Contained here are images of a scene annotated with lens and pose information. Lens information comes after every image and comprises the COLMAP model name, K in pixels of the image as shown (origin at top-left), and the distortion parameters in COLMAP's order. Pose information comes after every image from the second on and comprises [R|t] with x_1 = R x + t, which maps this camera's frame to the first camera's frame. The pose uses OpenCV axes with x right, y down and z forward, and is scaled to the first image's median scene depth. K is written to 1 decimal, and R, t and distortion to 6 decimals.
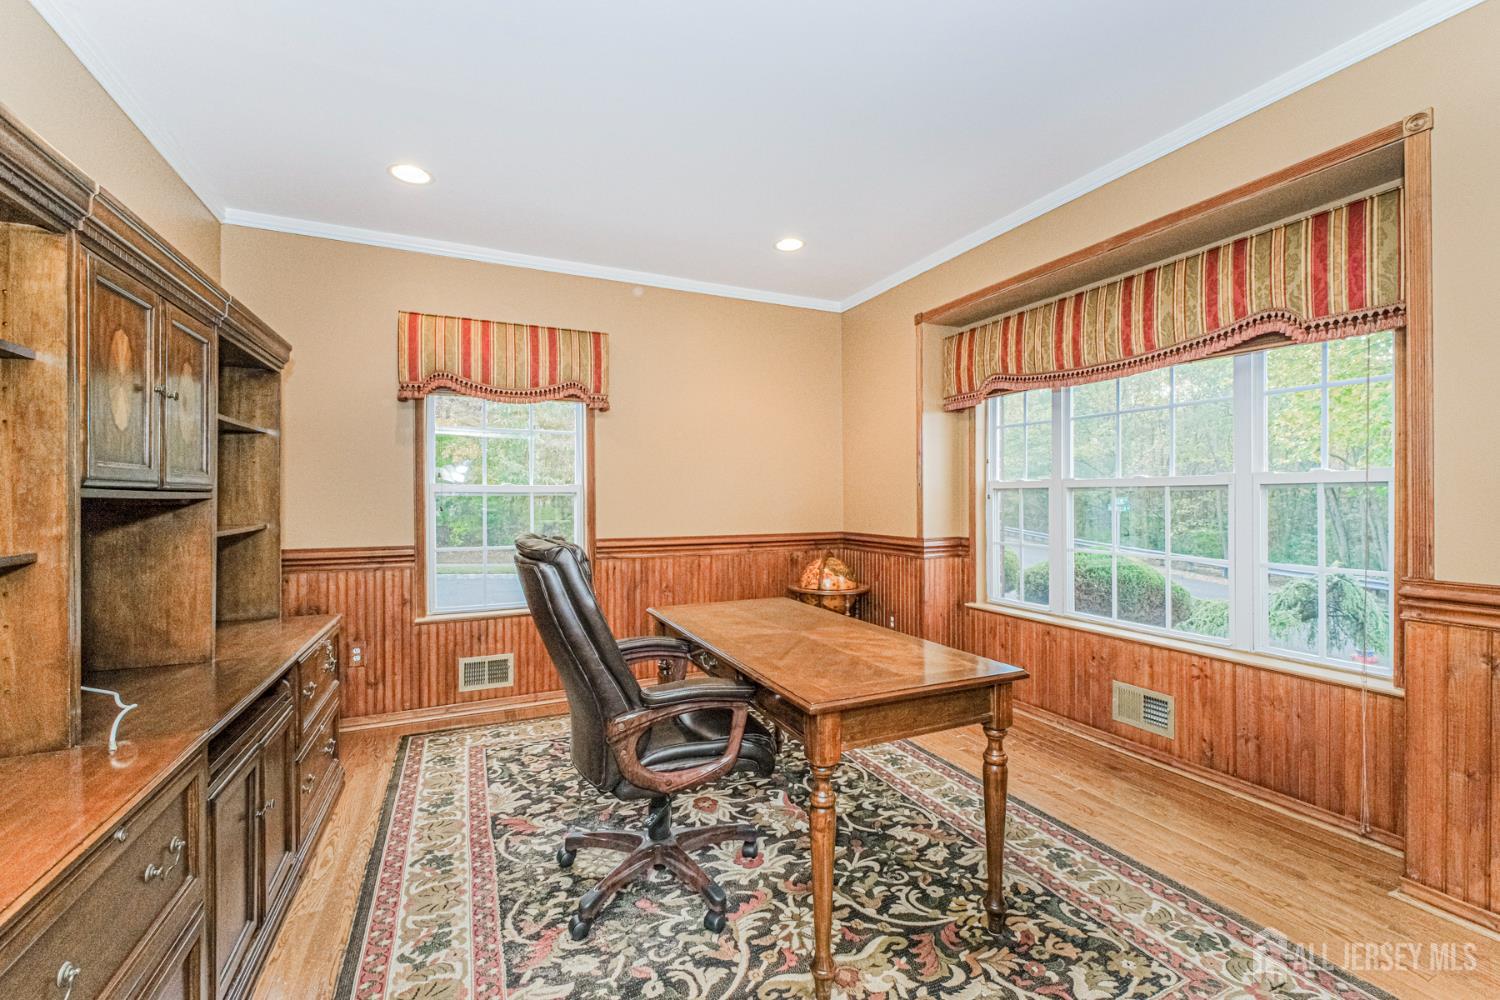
lens RADIAL K [[631.6, 0, 749.3], [0, 631.6, 497.6], [0, 0, 1]] dist [0.000081, -0.000728]
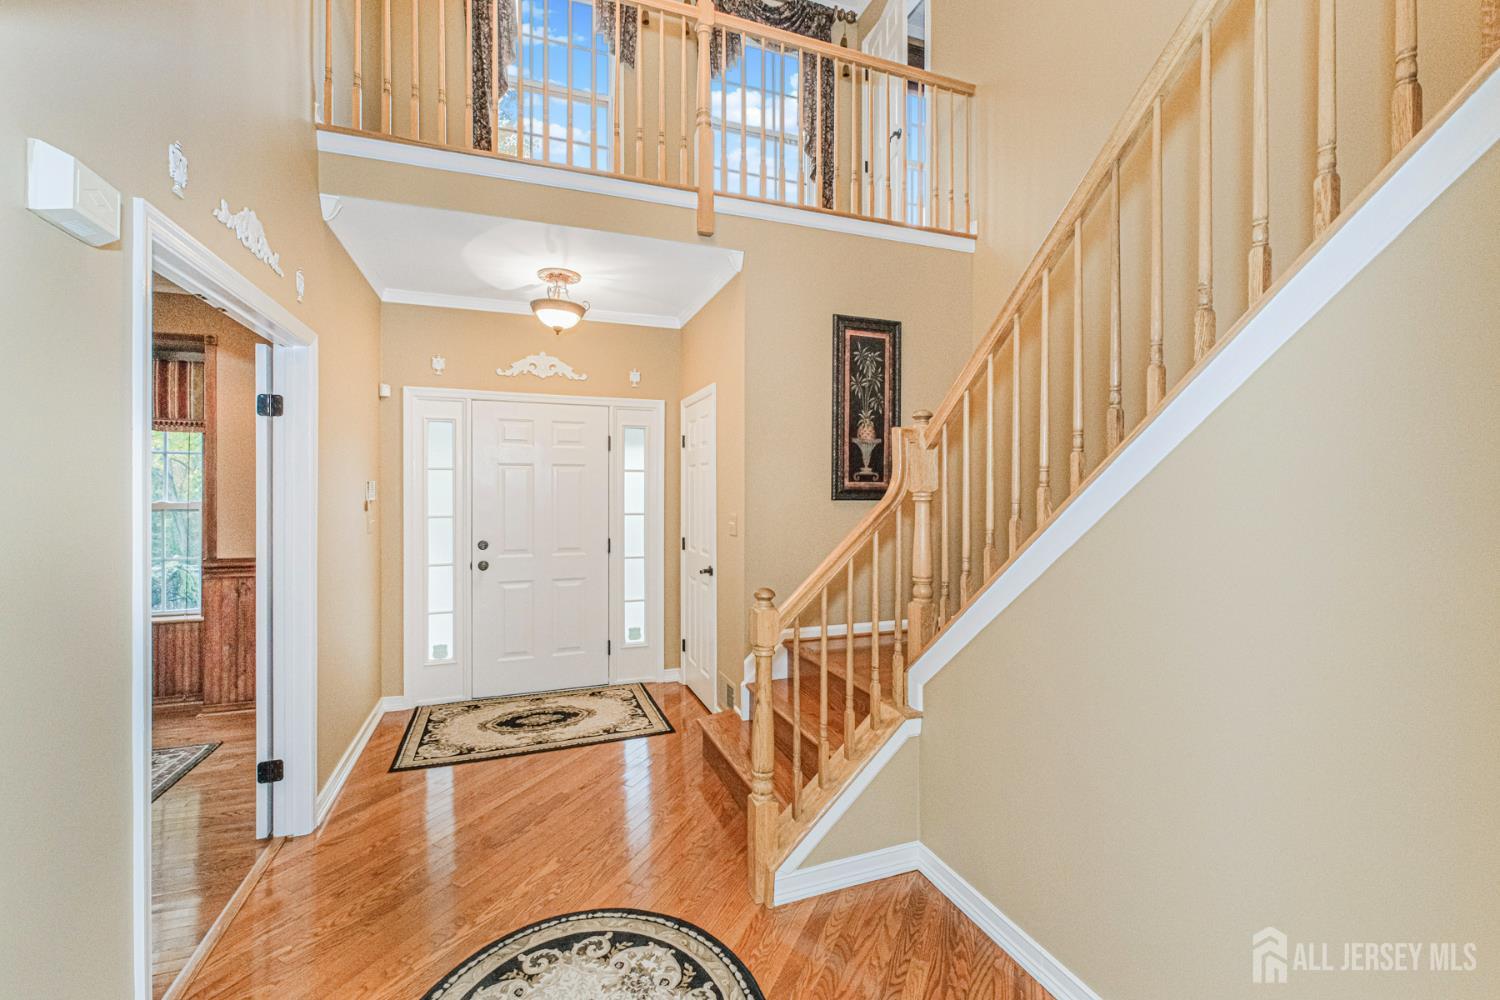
lens RADIAL K [[631.6, 0, 746.2], [0, 631.6, 492.3], [0, 0, 1]] dist [0.000081, -0.000728]
pose [[0.089552, 0.003619, 0.995976, -0.769325], [-0.002017, 0.999992, -0.003452, -0.077991], [-0.995980, -0.001700, 0.089558, -0.851792]]
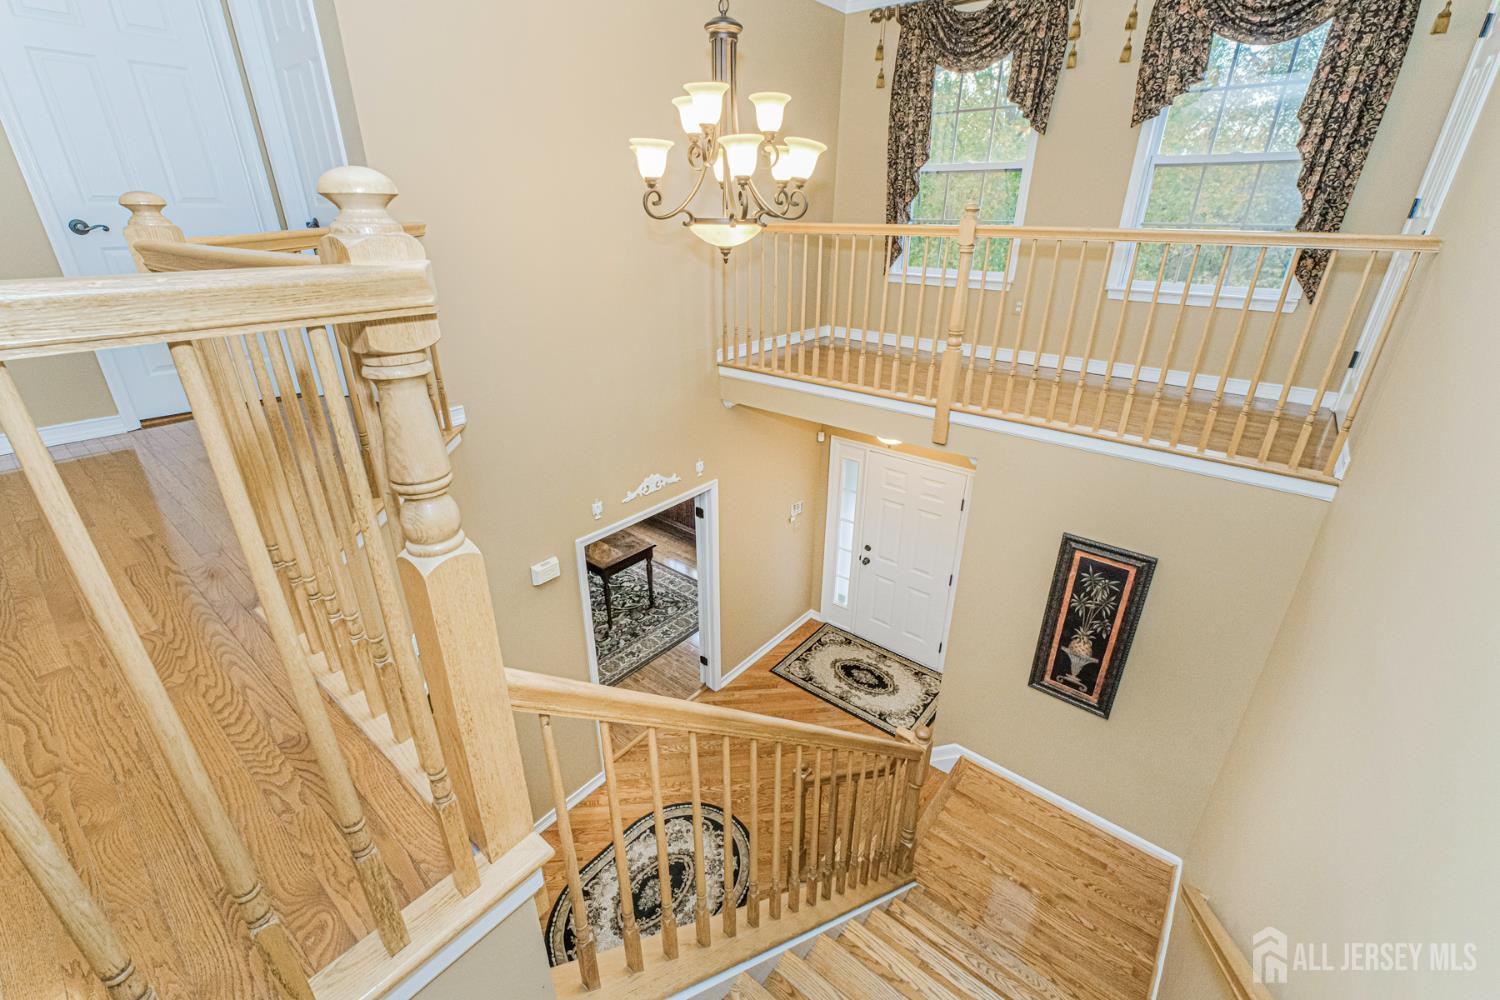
lens RADIAL K [[631.6, 0, 750.8], [0, 631.6, 496.1], [0, 0, 1]] dist [0.000081, -0.000728]
pose [[0.902682, -0.162326, 0.398516, -0.423004], [-0.014878, 0.913791, 0.405911, -1.280473], [-0.430050, -0.372338, 0.822448, -1.873510]]
